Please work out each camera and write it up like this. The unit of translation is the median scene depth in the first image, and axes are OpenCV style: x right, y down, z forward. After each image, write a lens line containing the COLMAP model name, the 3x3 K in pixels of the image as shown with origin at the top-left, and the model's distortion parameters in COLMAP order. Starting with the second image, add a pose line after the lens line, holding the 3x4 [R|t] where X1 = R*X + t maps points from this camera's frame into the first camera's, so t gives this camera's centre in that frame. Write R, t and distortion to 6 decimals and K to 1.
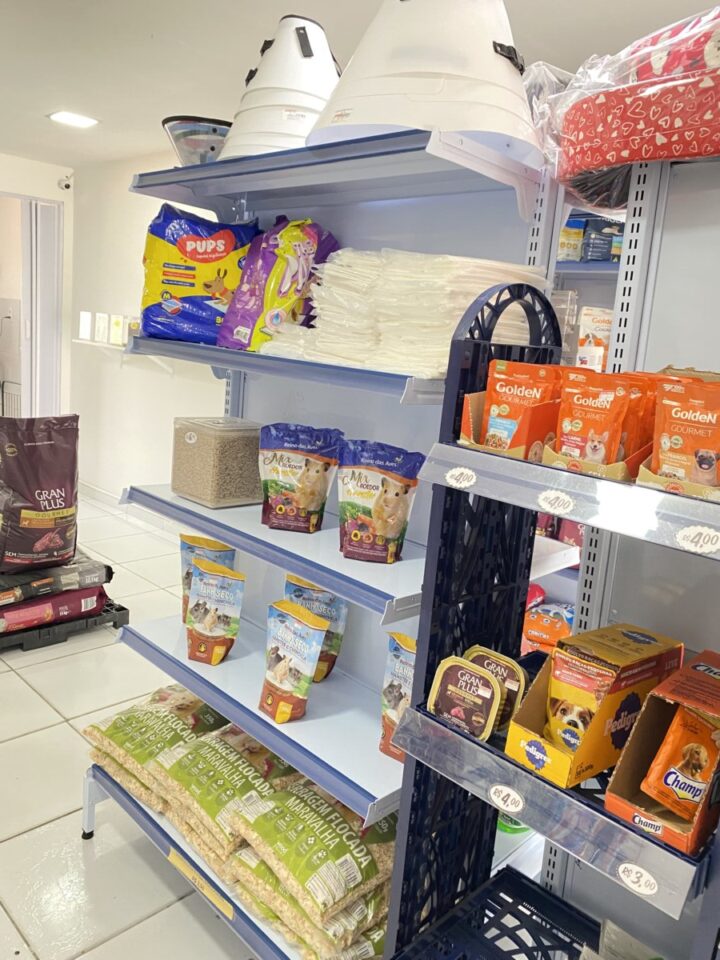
lens RADIAL K [[729.3, 0, 360.7], [0, 729.3, 478.2], [0, 0, 1]] dist [0.000978, -0.000413]
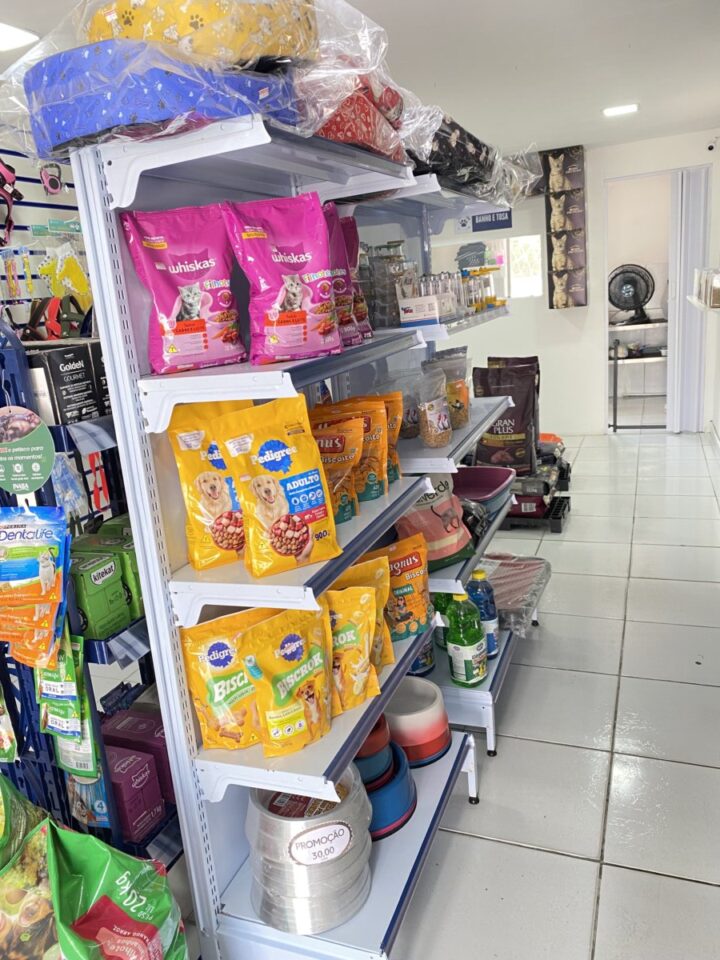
lens RADIAL K [[729.3, 0, 359.1], [0, 729.3, 479.1], [0, 0, 1]] dist [0.000978, -0.000413]
pose [[0.374365, 0.112210, -0.920467, 0.726584], [-0.054203, 0.993602, 0.099081, 0.005073], [0.925696, 0.012800, 0.378052, 0.207477]]
